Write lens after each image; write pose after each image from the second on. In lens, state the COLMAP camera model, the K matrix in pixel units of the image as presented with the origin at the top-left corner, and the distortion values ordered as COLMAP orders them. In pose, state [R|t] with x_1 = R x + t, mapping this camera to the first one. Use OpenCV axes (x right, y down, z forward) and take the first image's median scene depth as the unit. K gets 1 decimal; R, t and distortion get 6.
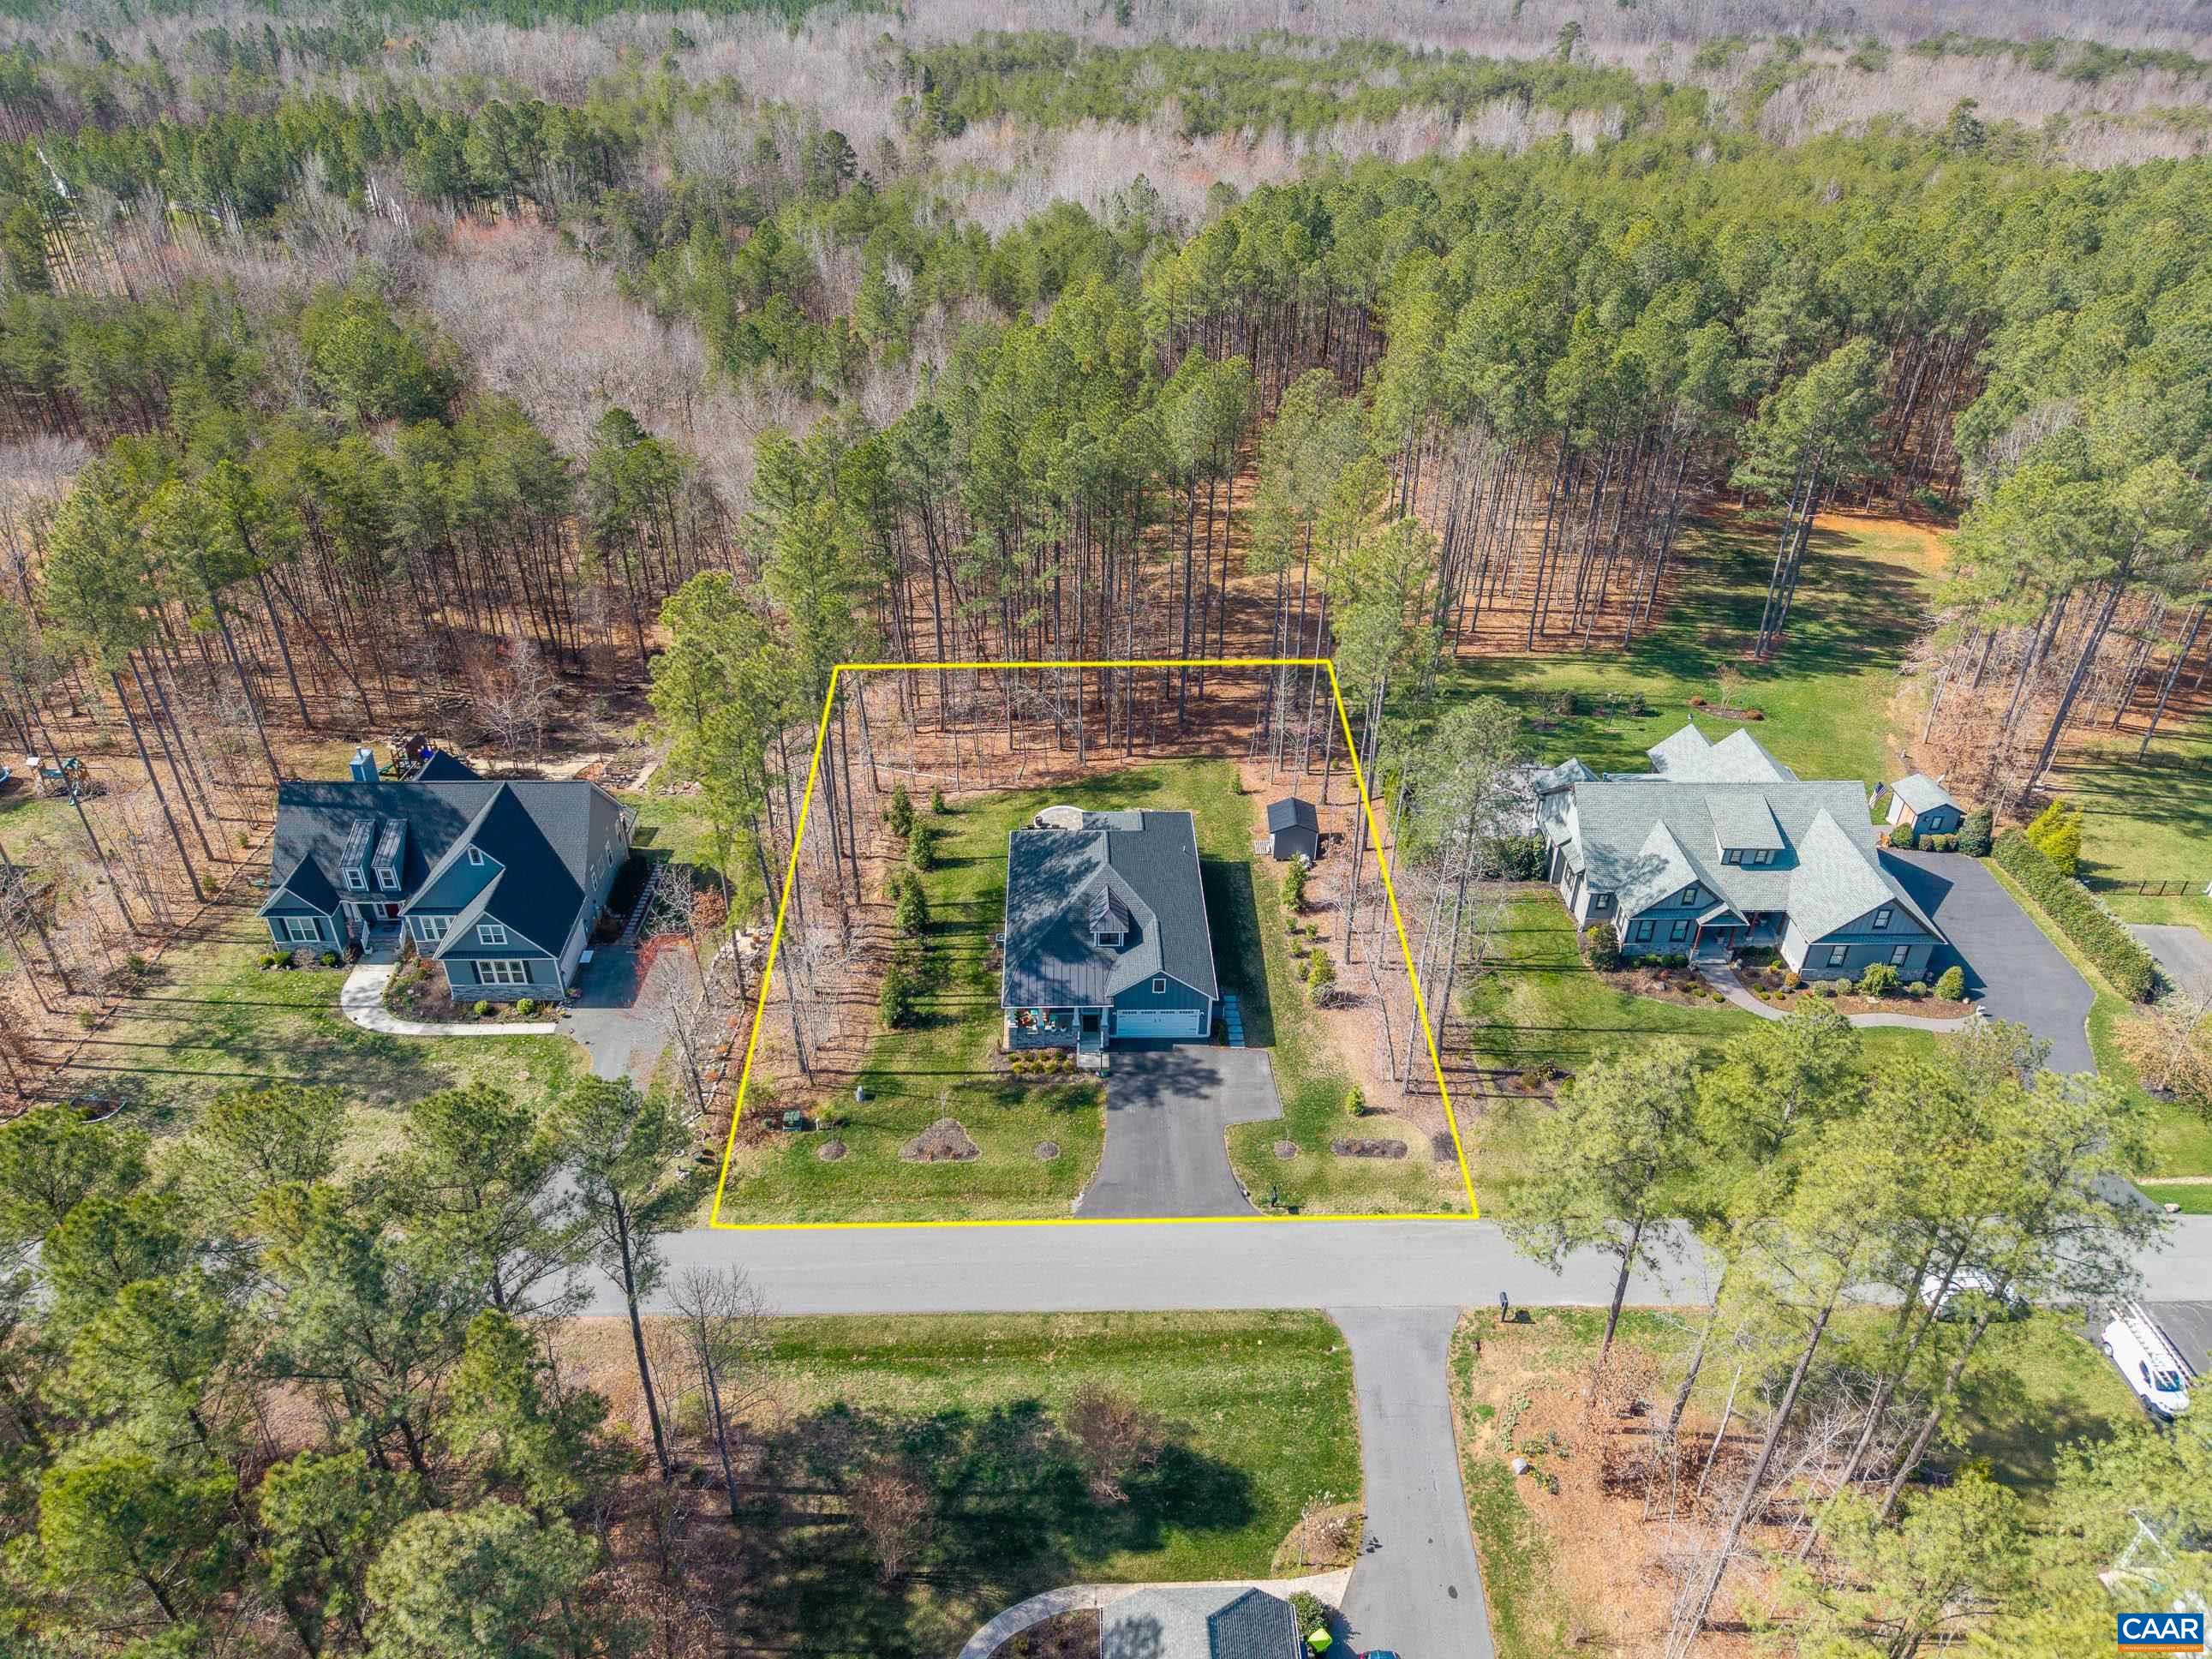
lens RADIAL K [[1521.8, 0, 1106.0], [0, 1521.8, 829.5], [0, 0, 1]] dist [-0.030150, 0.004129]
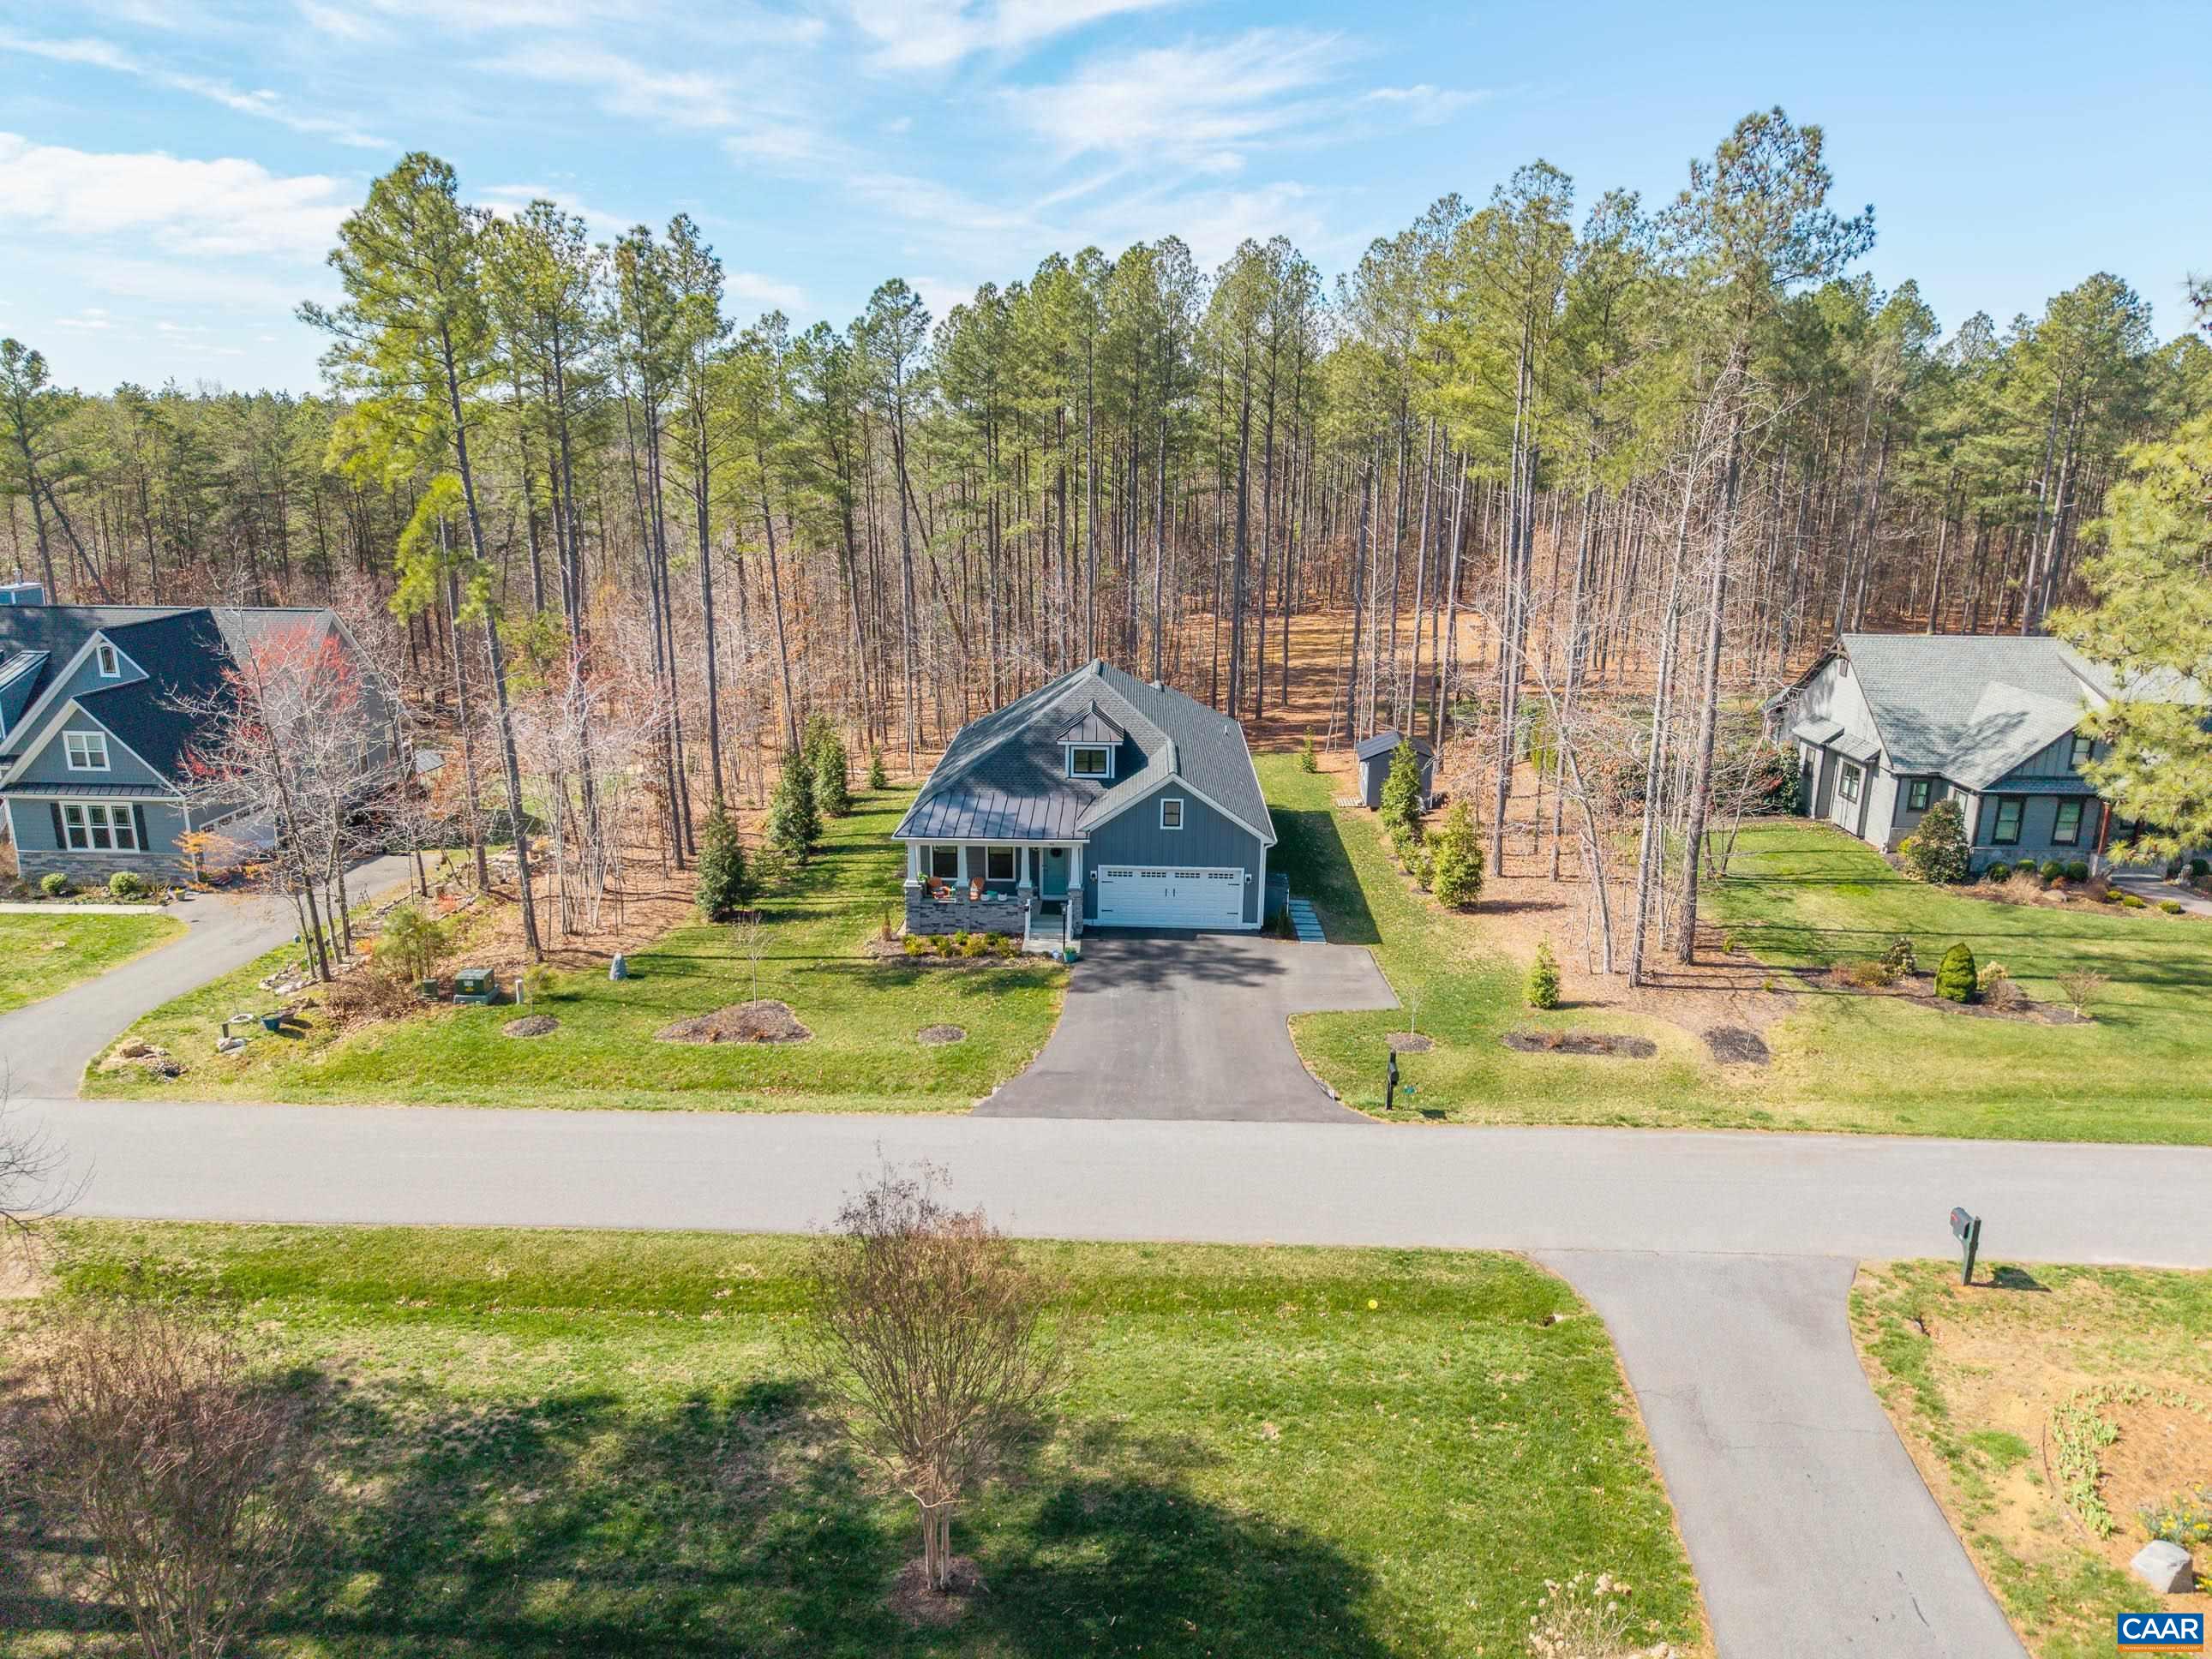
lens RADIAL K [[1491.1, 0, 1098.9], [0, 1491.1, 827.0], [0, 0, 1]] dist [-0.005888, -0.000289]
pose [[0.998090, 0.007160, -0.061363, 0.039275], [-0.026885, 0.944621, -0.327060, 0.270526], [0.055623, 0.328085, 0.943009, 0.440901]]
